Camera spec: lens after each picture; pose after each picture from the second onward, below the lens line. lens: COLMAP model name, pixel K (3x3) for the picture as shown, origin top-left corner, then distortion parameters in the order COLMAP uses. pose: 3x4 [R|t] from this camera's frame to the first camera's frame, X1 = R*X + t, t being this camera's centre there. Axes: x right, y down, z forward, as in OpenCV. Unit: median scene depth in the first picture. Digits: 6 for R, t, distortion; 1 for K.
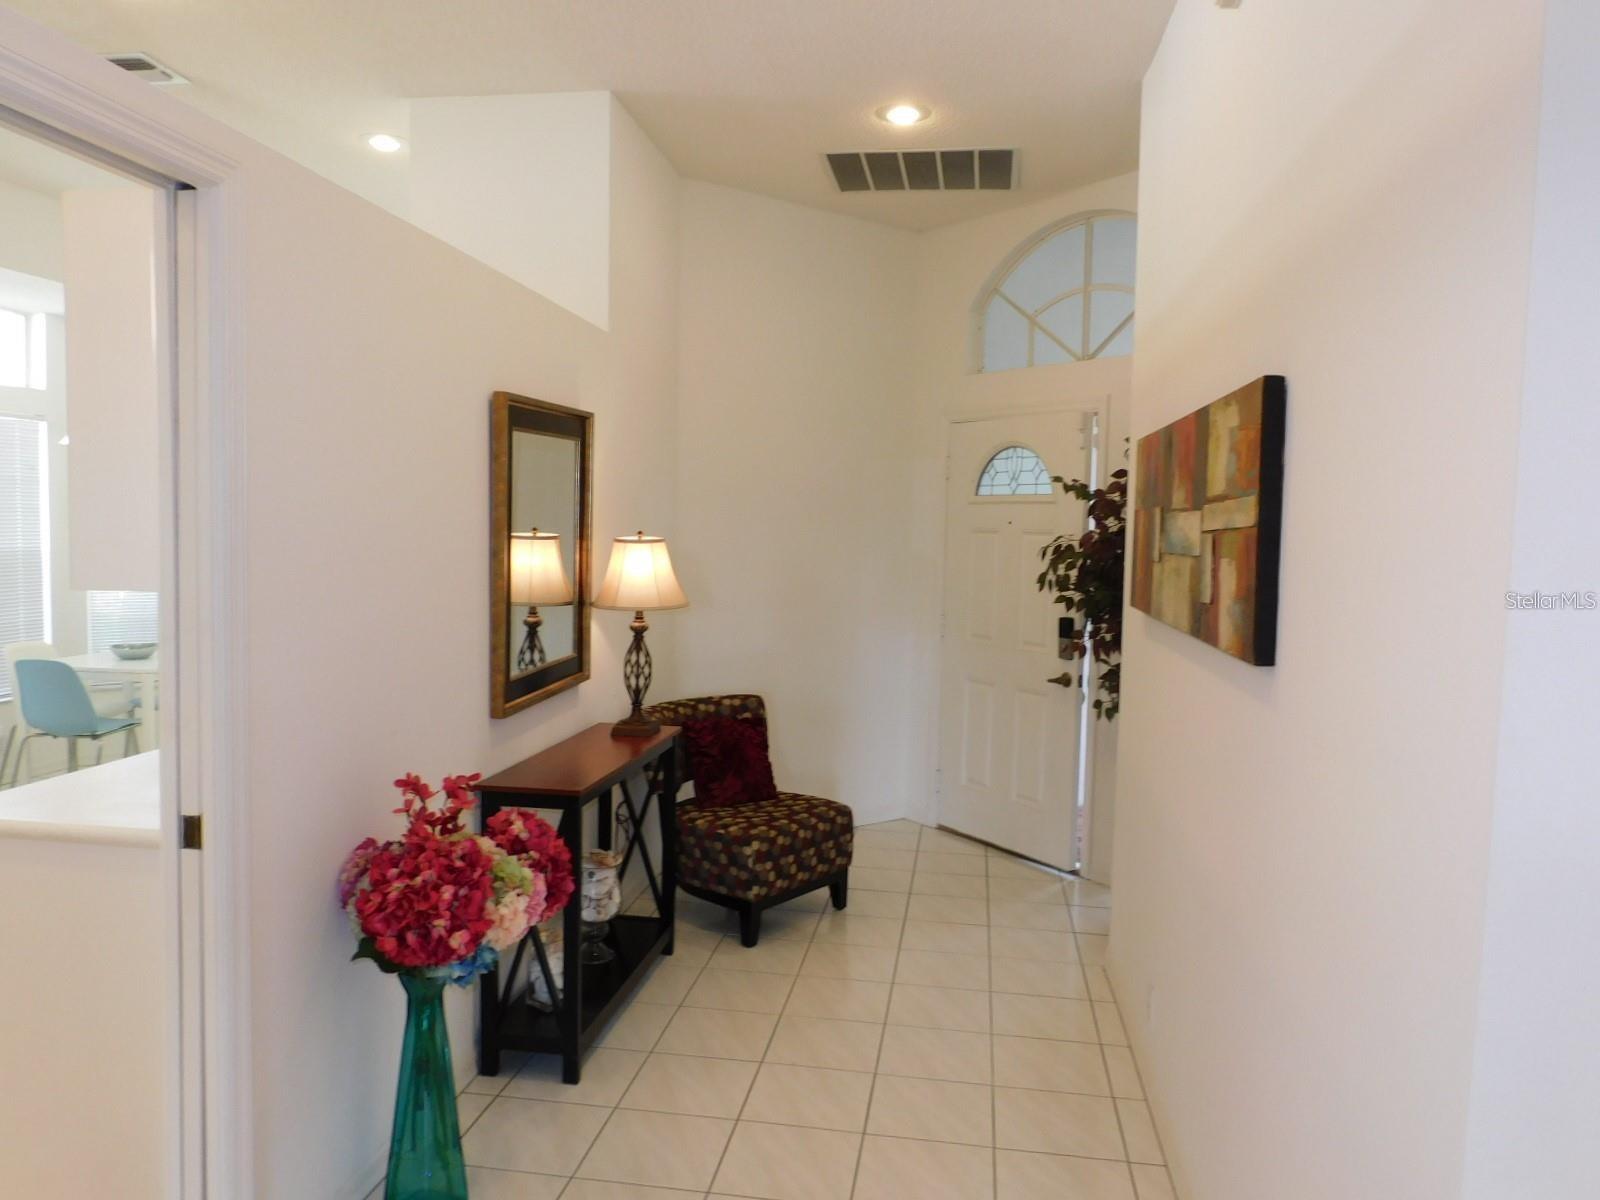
lens RADIAL K [[1133.6, 0, 800.0], [0, 1133.6, 600.0], [0, 0, 1]] dist [-0.009305, -0.006508]
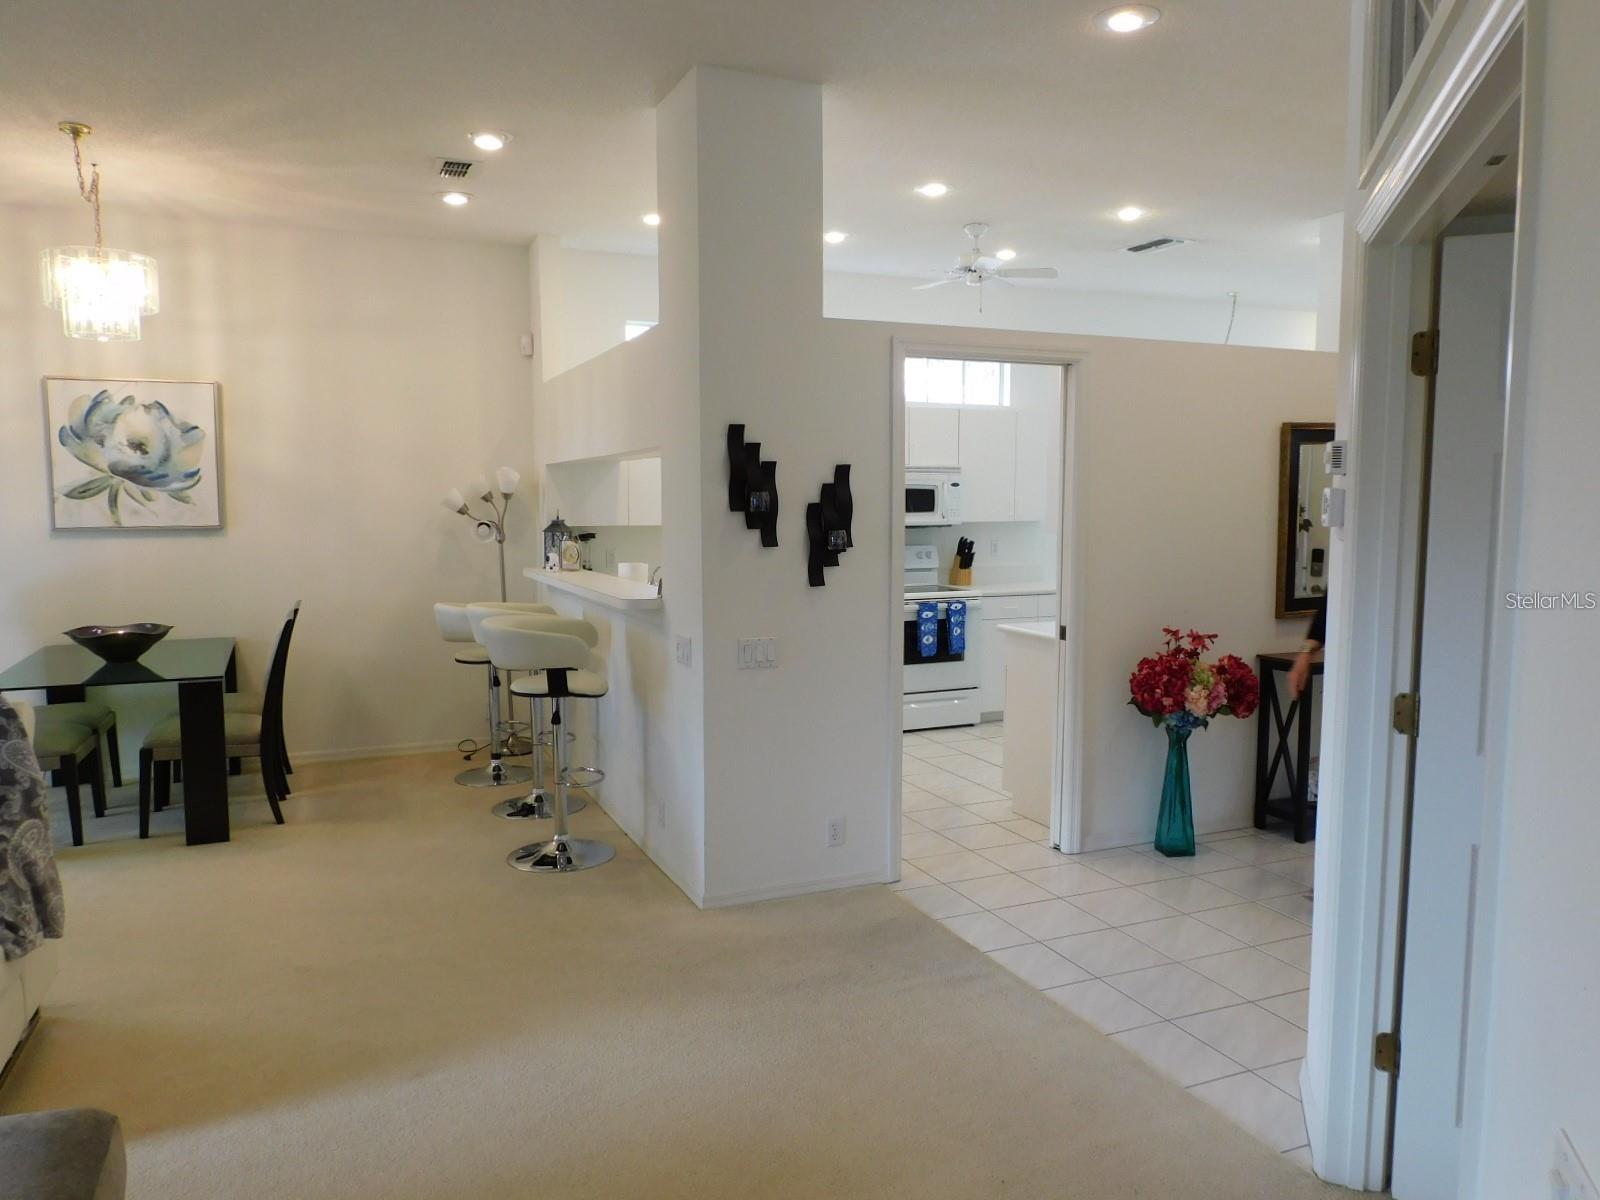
lens RADIAL K [[1133.6, 0, 800.0], [0, 1133.6, 600.0], [0, 0, 1]] dist [-0.009305, -0.006508]
pose [[0.527826, 0.055834, -0.847515, 0.703873], [-0.045289, 0.998268, 0.037560, 0.042182], [0.848144, 0.018558, 0.529441, -0.438076]]
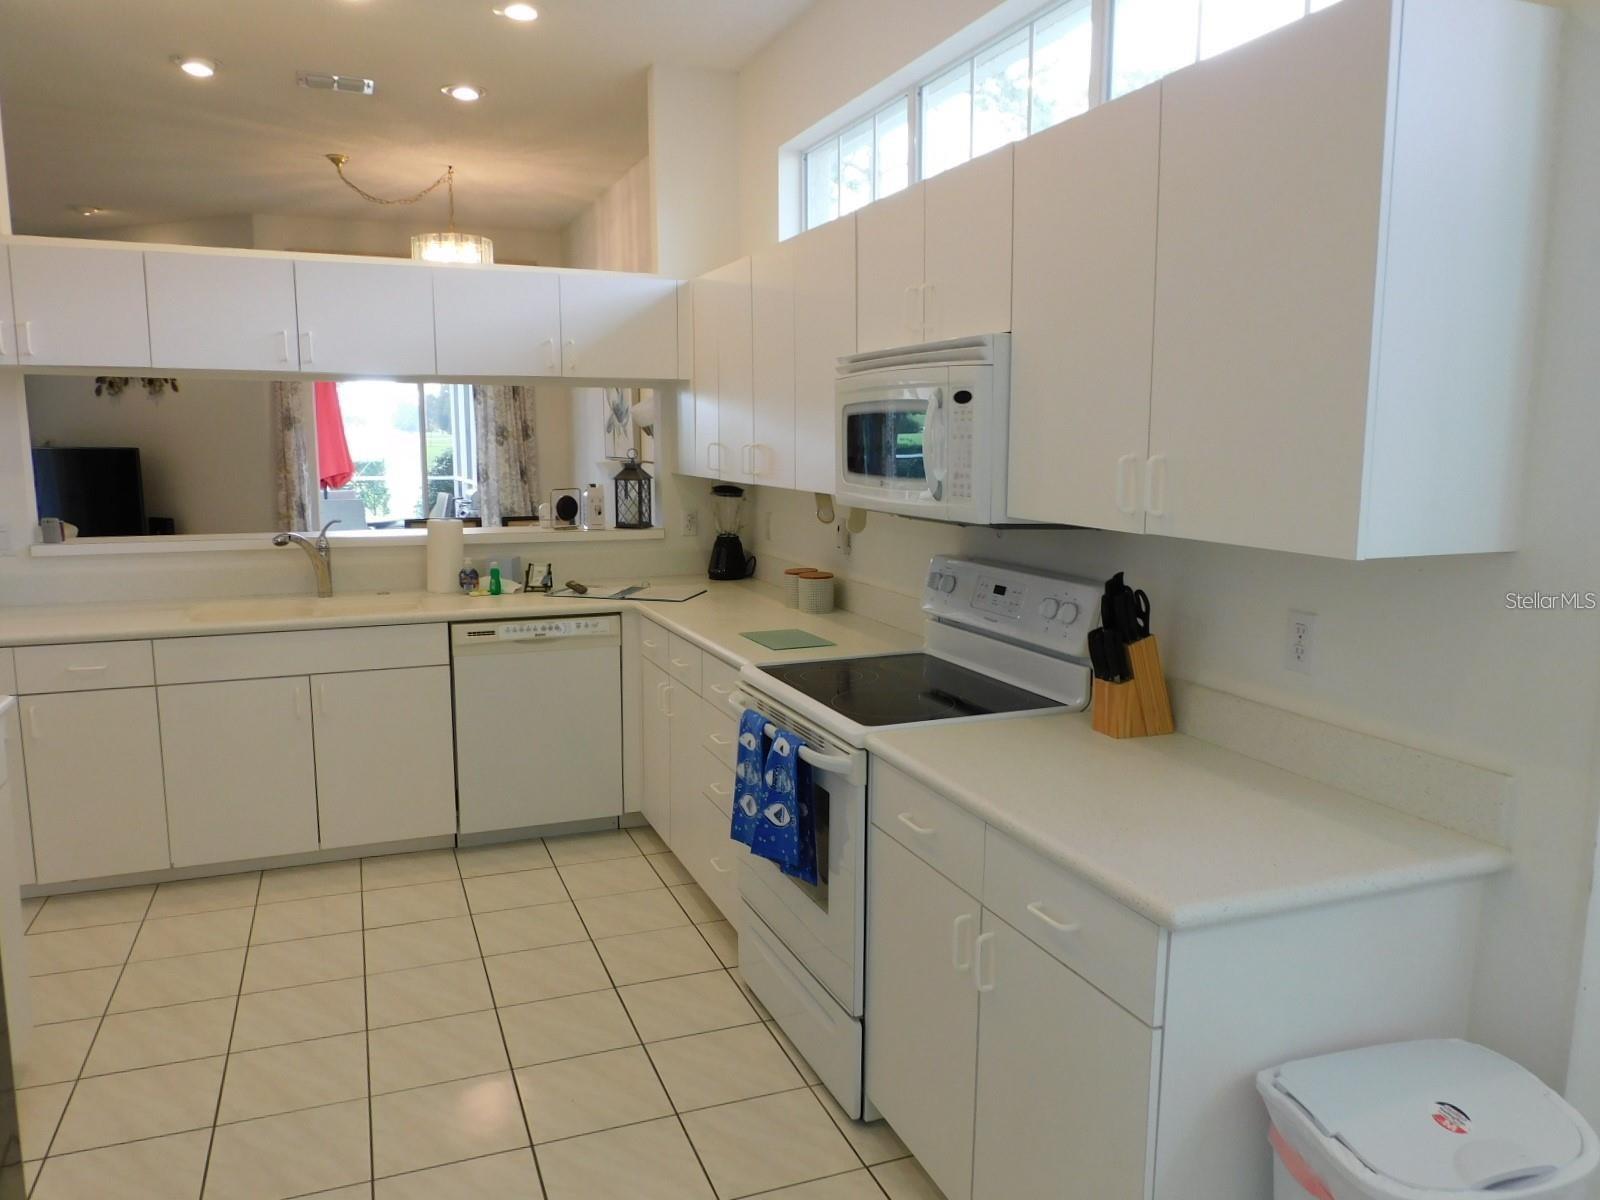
lens RADIAL K [[1133.6, 0, 800.0], [0, 1133.6, 600.0], [0, 0, 1]] dist [-0.009305, -0.006508]
pose [[-0.862376, 0.053385, -0.503447, -0.602696], [-0.051982, 0.979832, 0.192944, -0.122930], [0.503593, 0.192560, -0.842208, 1.581711]]
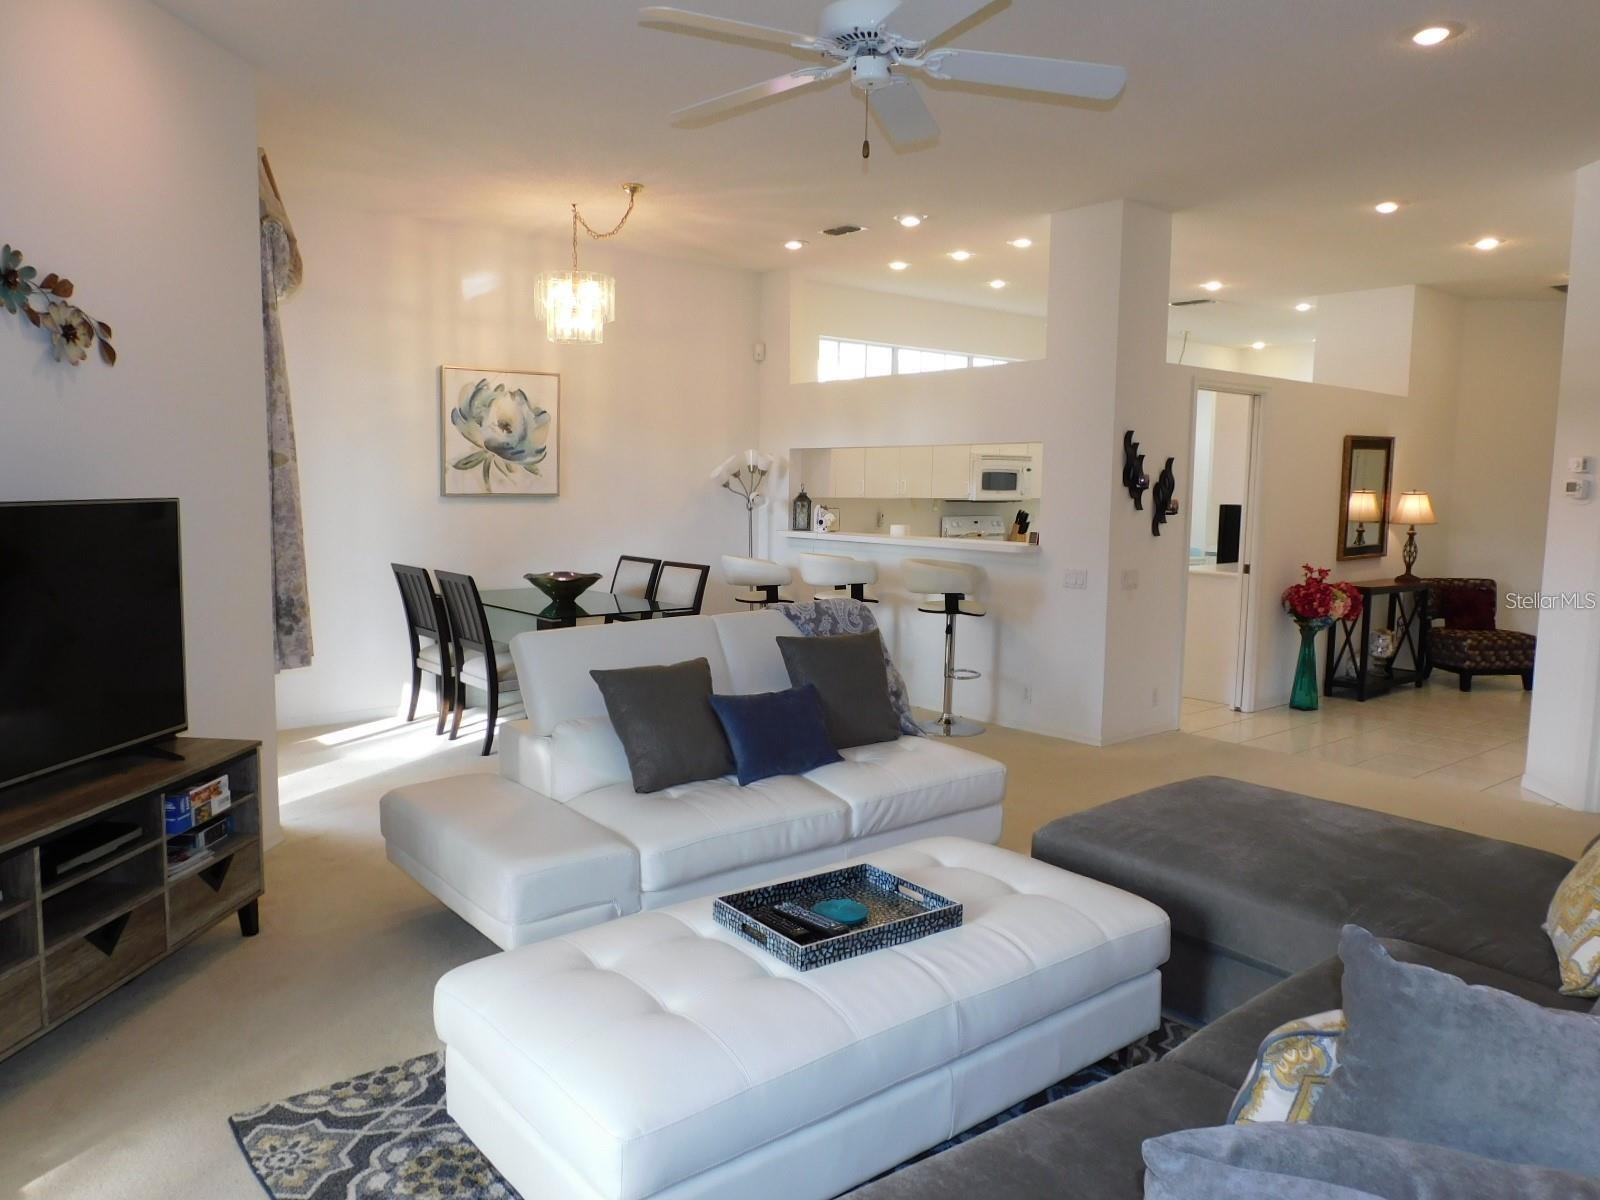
lens RADIAL K [[1133.6, 0, 800.0], [0, 1133.6, 600.0], [0, 0, 1]] dist [-0.009305, -0.006508]
pose [[0.746138, 0.059909, -0.663090, 0.487041], [-0.043626, 0.998202, 0.041096, 0.128804], [0.664360, -0.001735, 0.747410, -1.606778]]
